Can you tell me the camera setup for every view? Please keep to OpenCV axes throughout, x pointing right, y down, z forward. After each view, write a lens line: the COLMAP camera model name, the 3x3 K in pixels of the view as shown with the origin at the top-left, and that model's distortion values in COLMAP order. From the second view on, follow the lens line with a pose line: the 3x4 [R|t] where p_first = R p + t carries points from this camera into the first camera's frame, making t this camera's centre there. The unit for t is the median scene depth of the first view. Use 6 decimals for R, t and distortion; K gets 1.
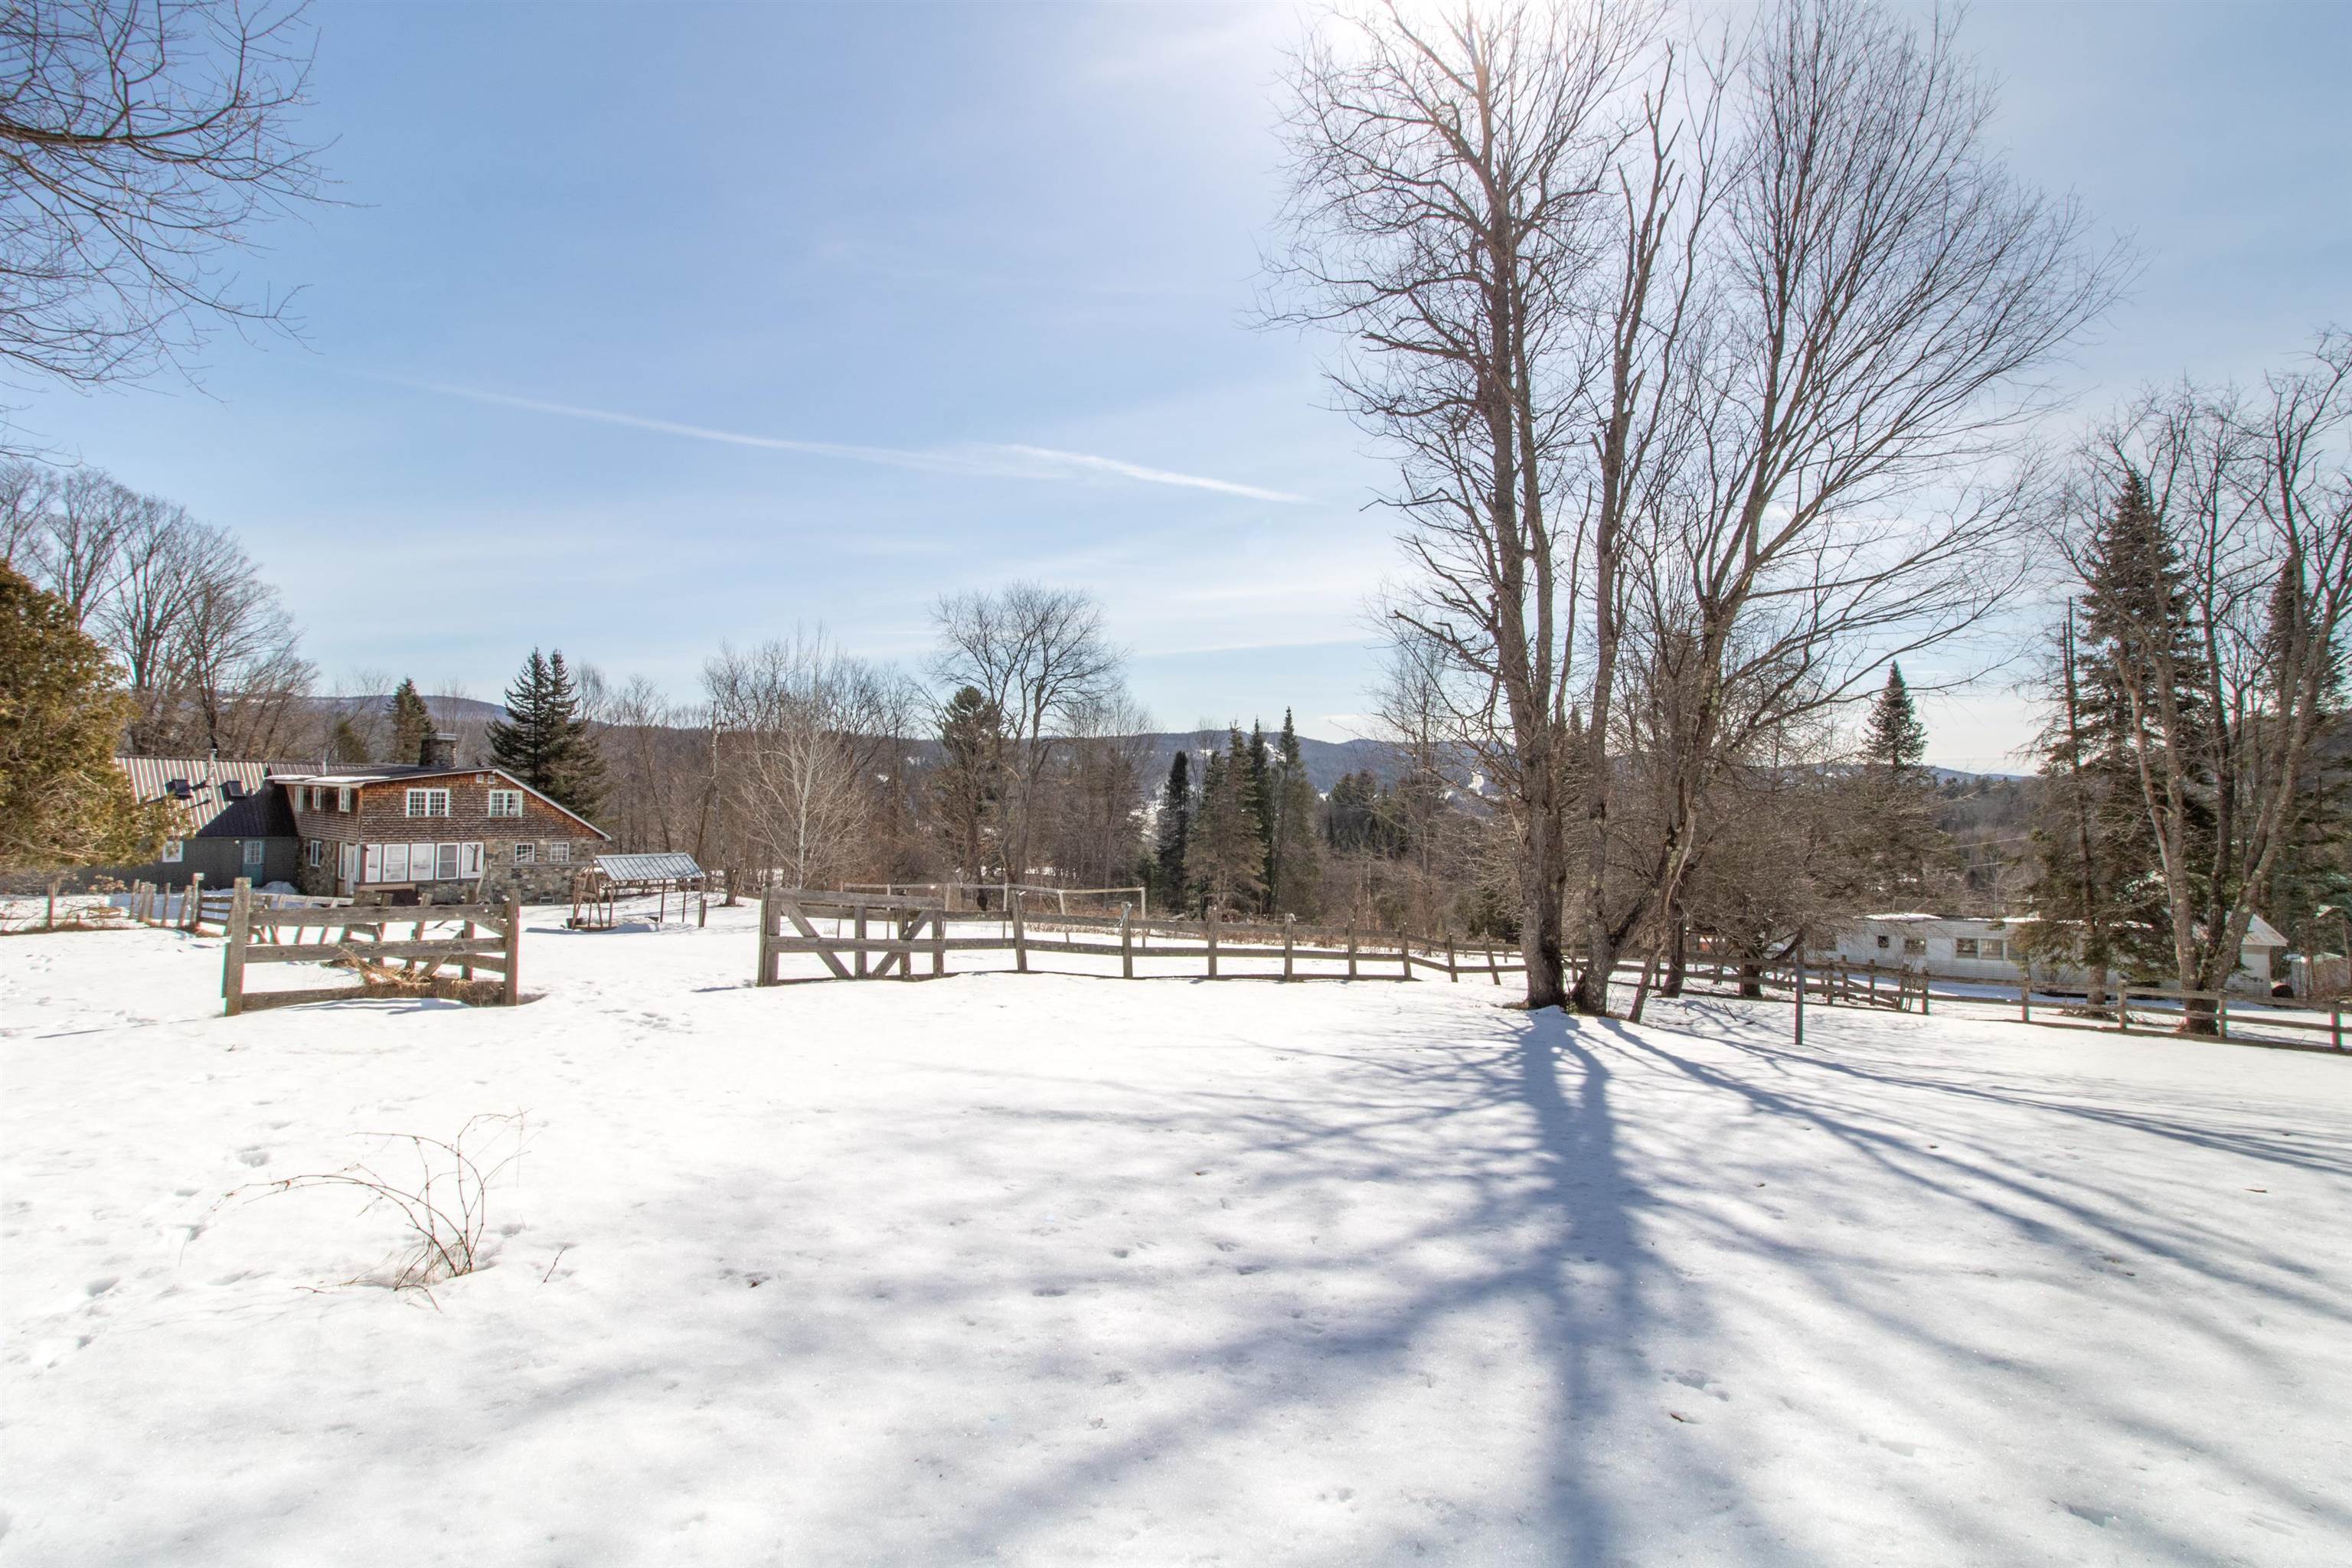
lens RADIAL K [[1101.2, 0, 1184.3], [0, 1101.2, 780.3], [0, 0, 1]] dist [-0.000325, 0.000119]
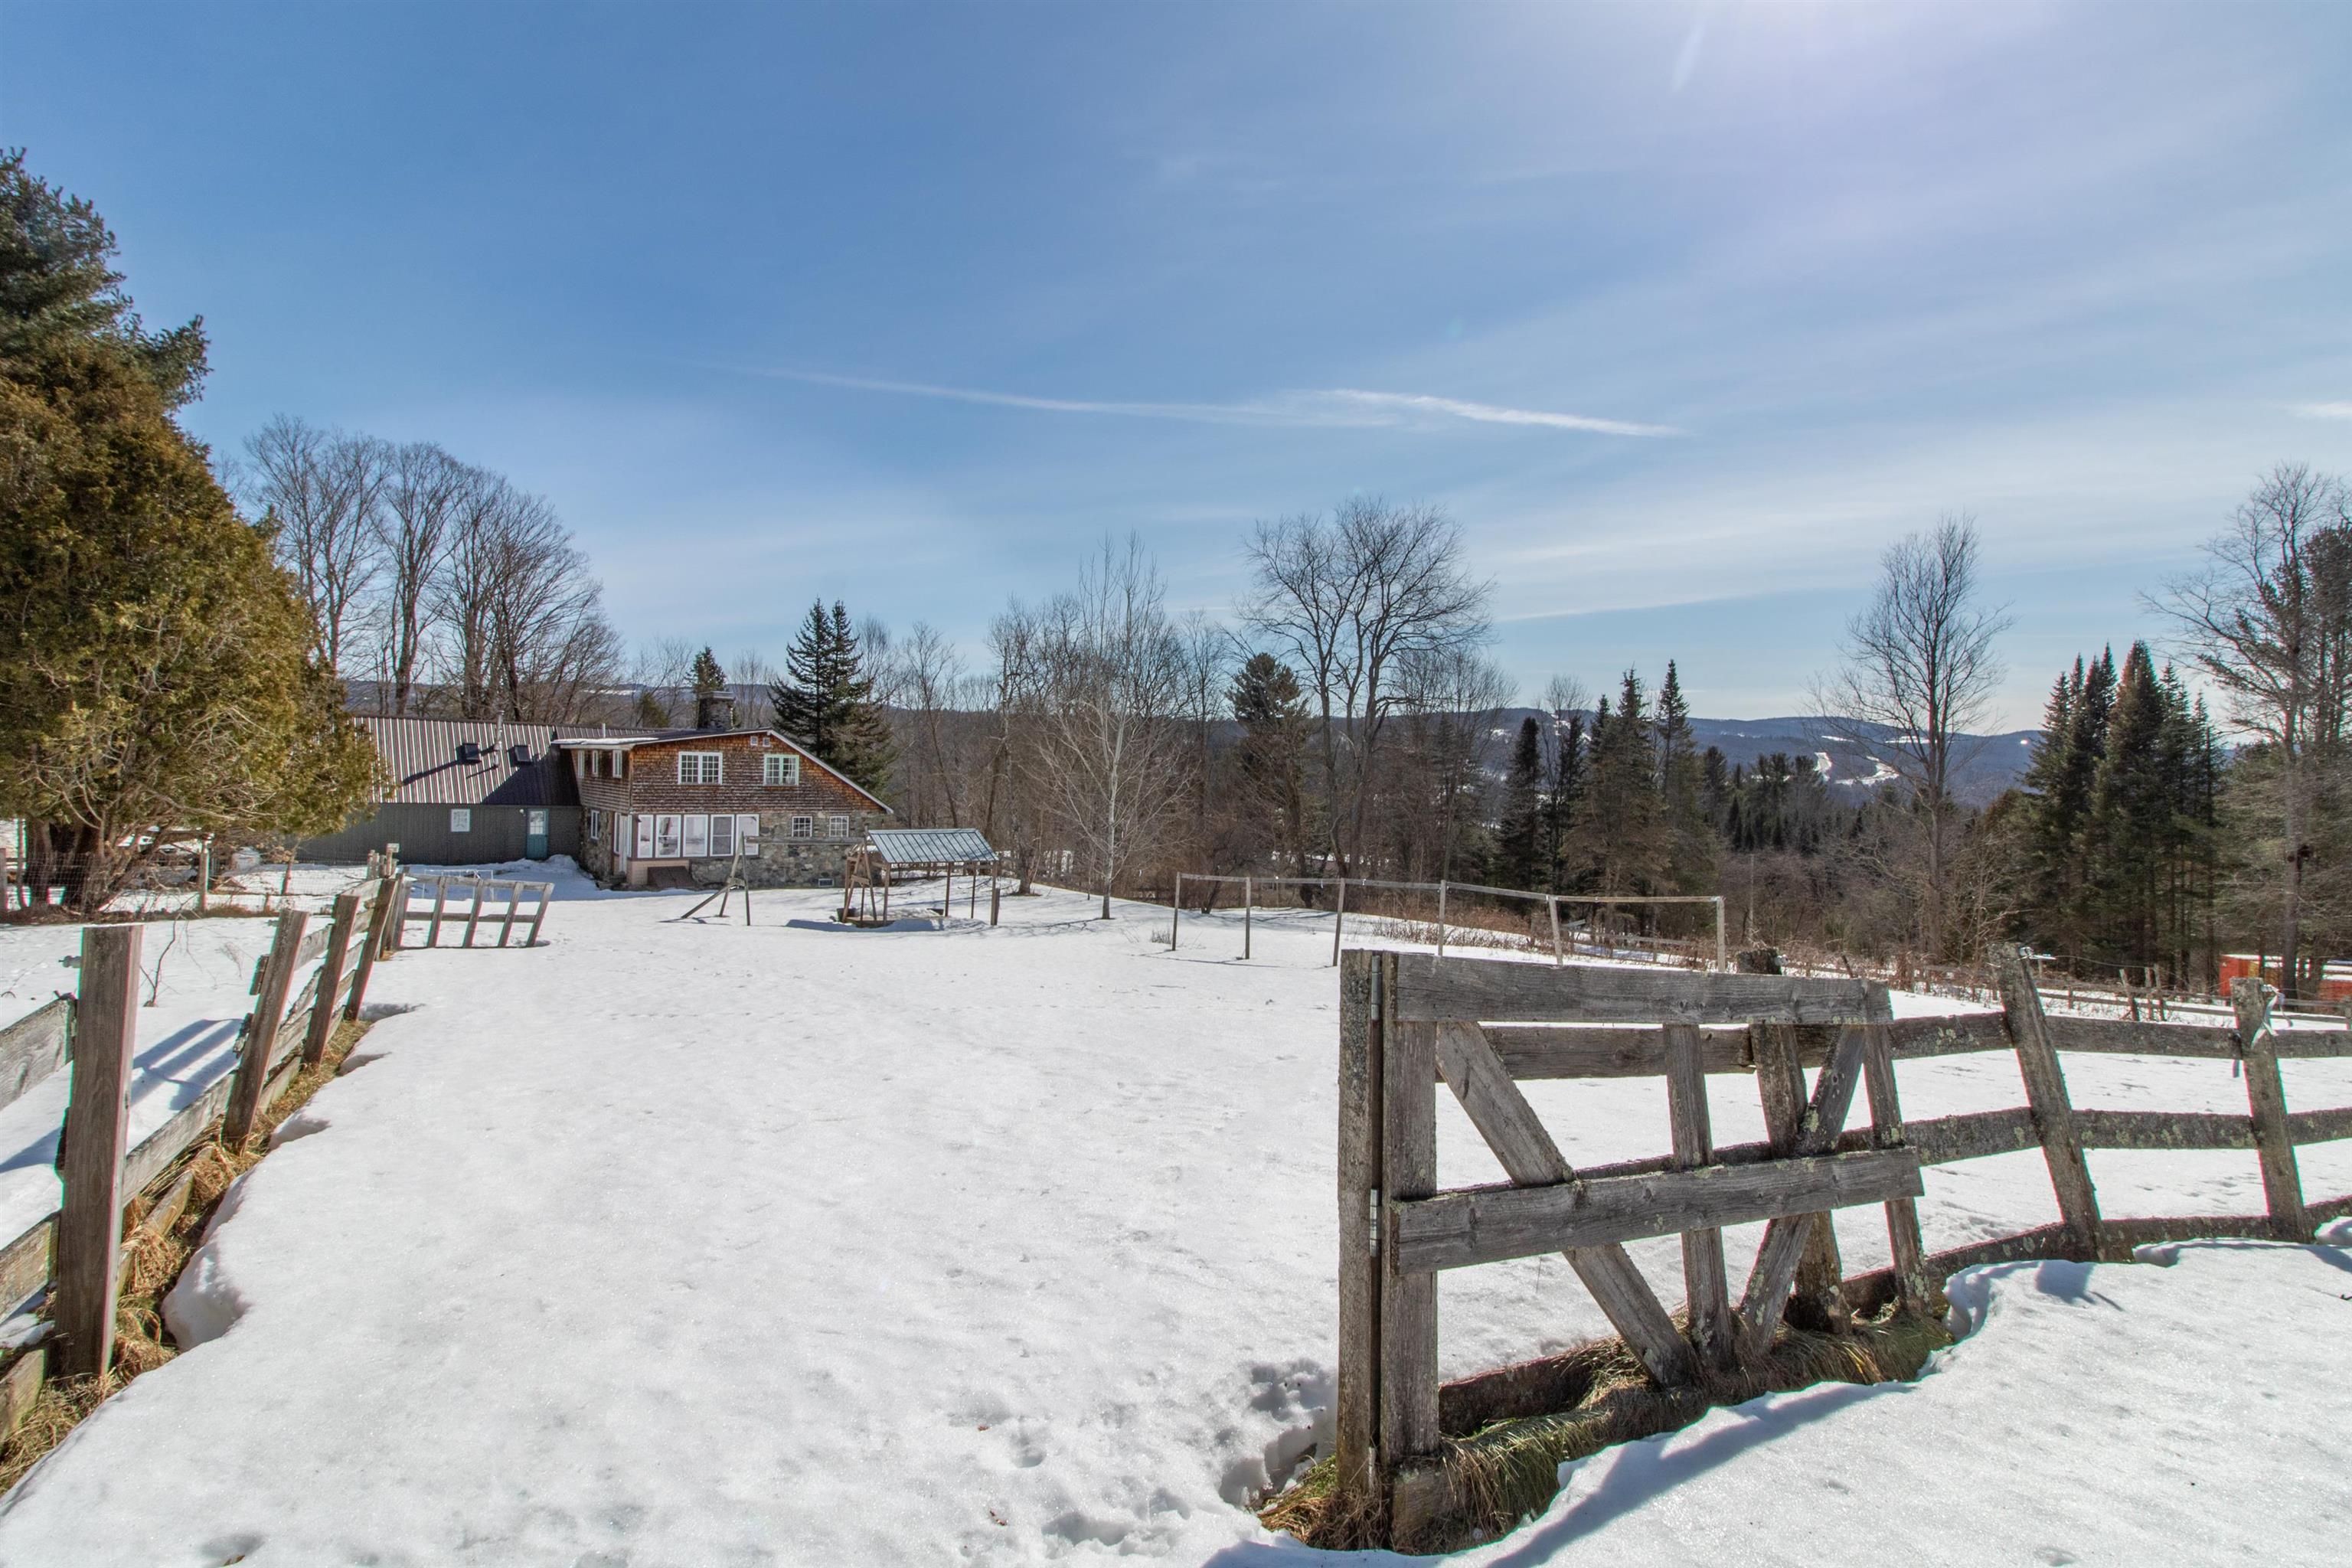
lens RADIAL K [[1153.1, 0, 1184.4], [0, 1153.1, 786.0], [0, 0, 1]] dist [-0.000203, 0.000158]
pose [[0.970571, 0.004916, -0.240763, -0.088643], [-0.000069, 0.999797, 0.020135, 0.015263], [0.240813, -0.019526, 0.970375, 0.192280]]
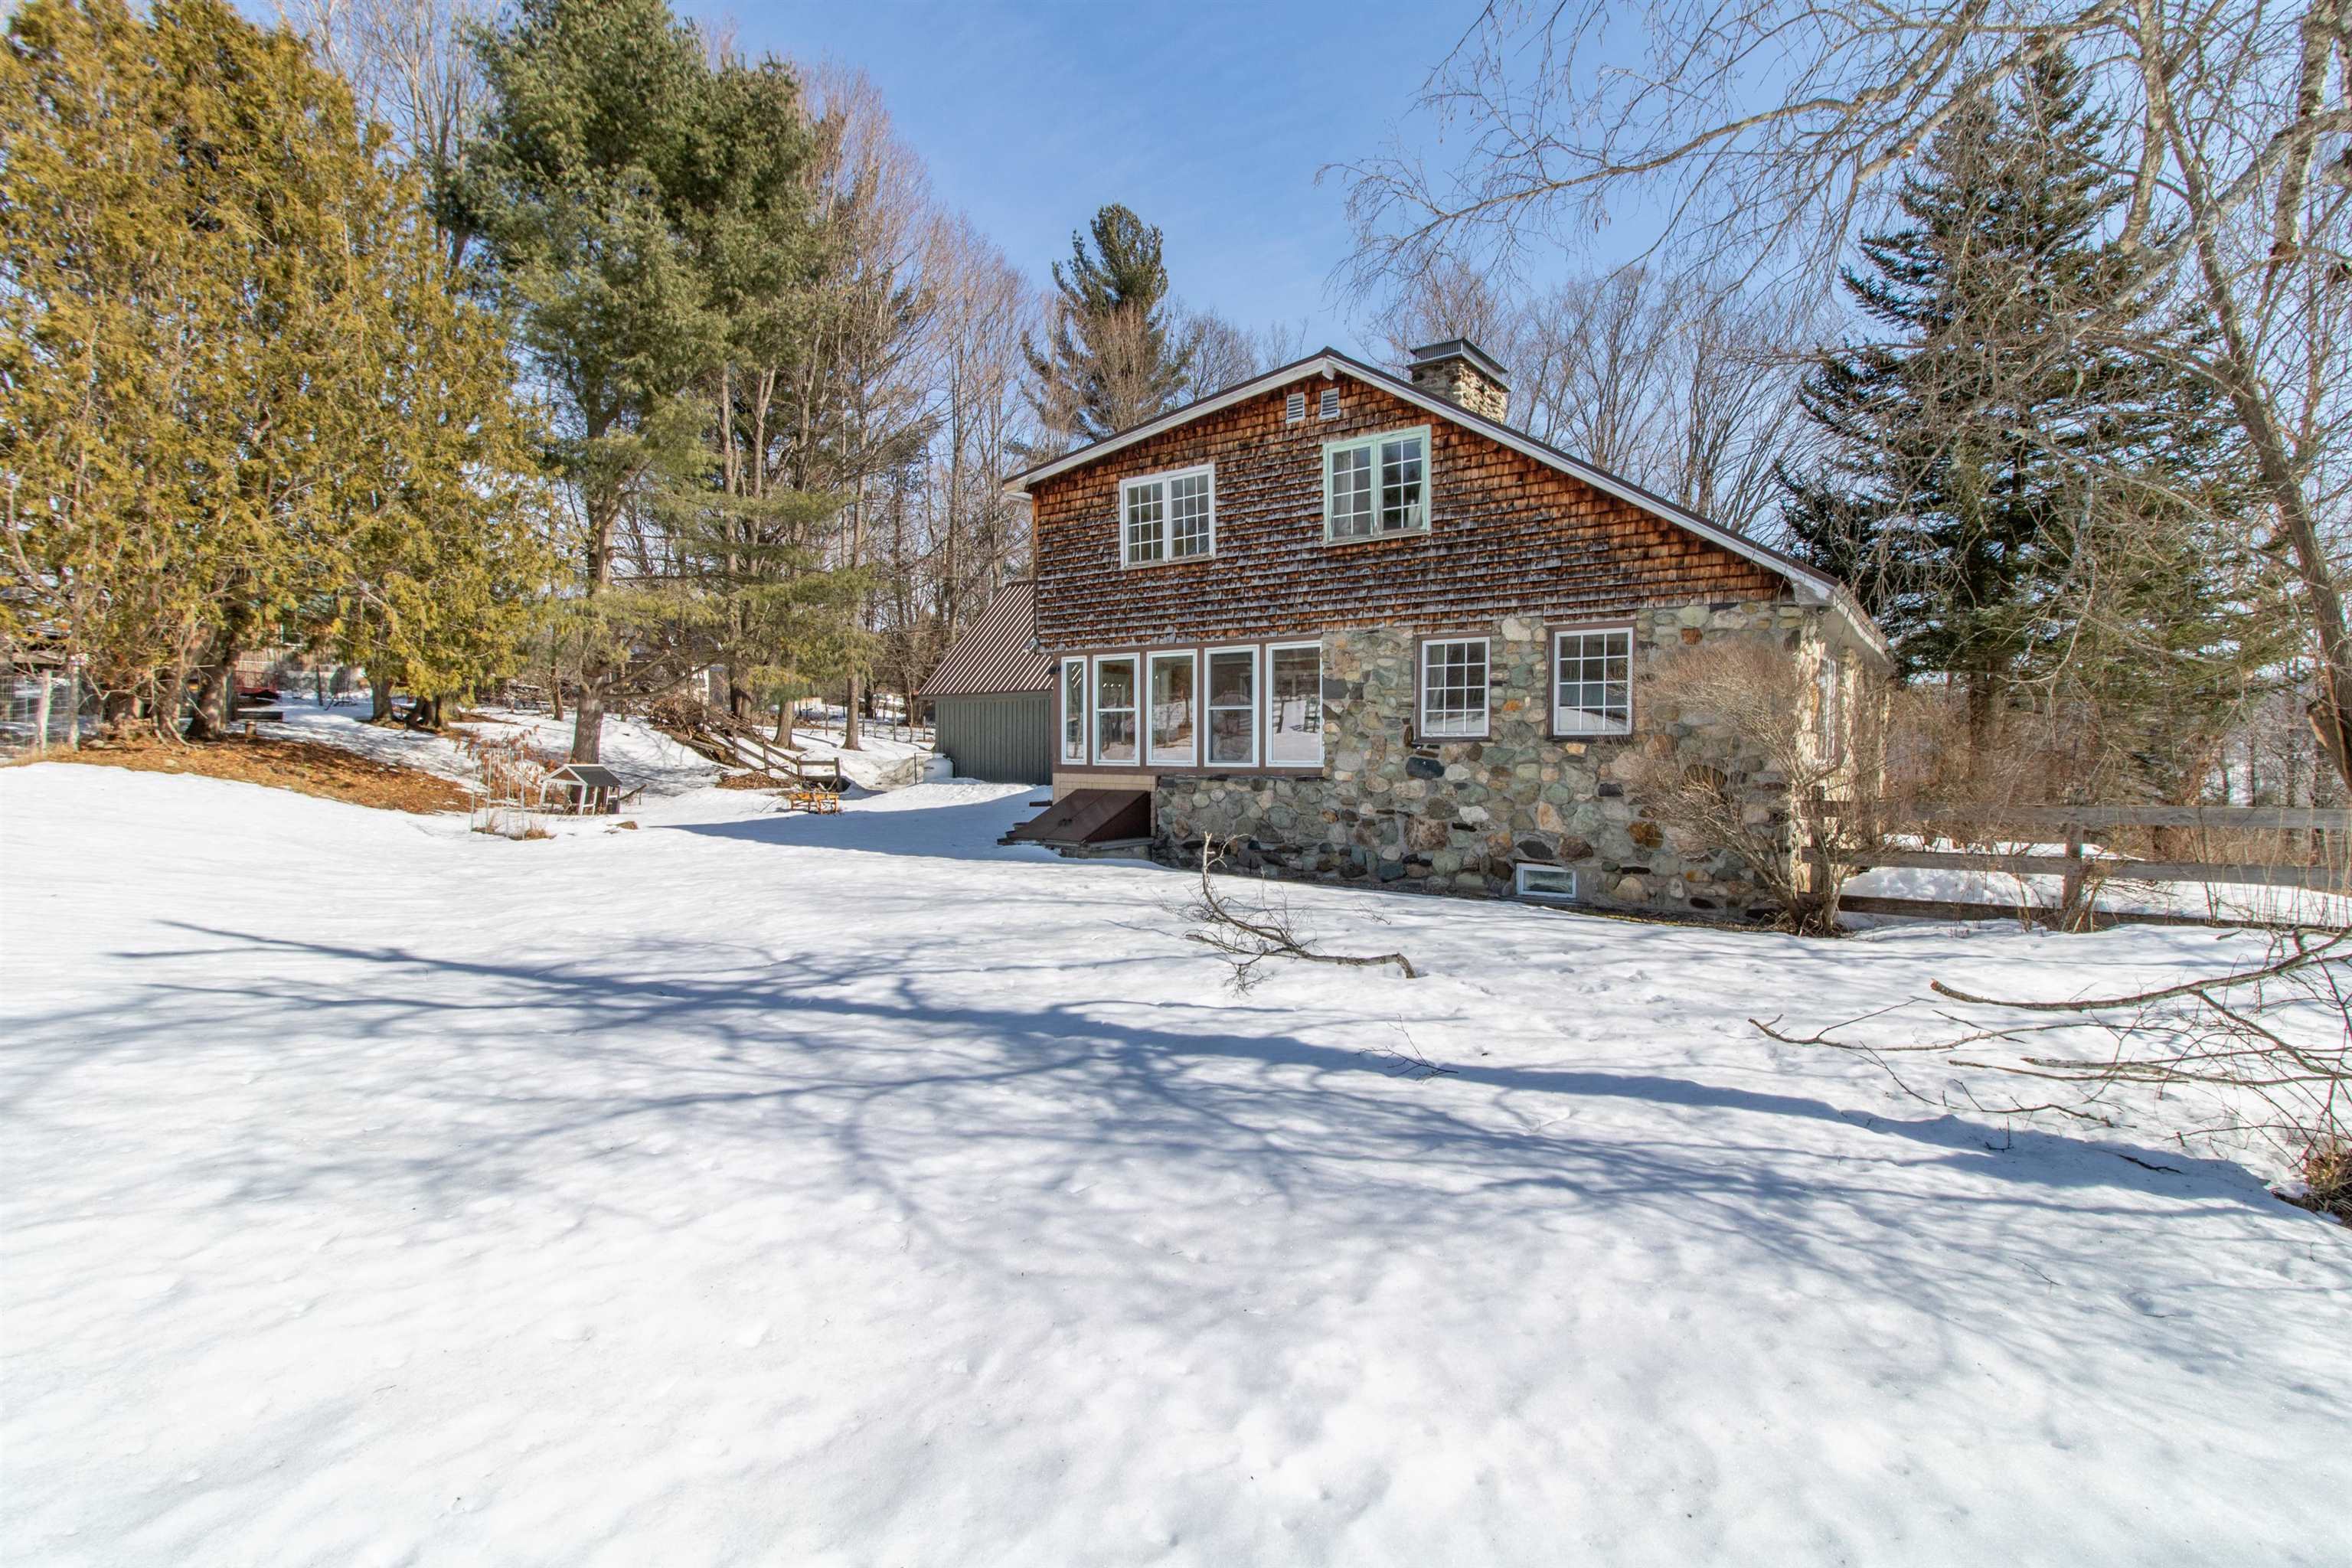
lens RADIAL K [[1076.1, 0, 1176.0], [0, 1076.1, 784.0], [0, 0, 1]] dist [-0.001628, -0.000489]
pose [[0.026929, 0.005492, -0.999622, -0.358427], [0.008097, 0.999951, 0.005712, 0.088184], [0.999605, -0.008247, 0.026883, 0.930967]]
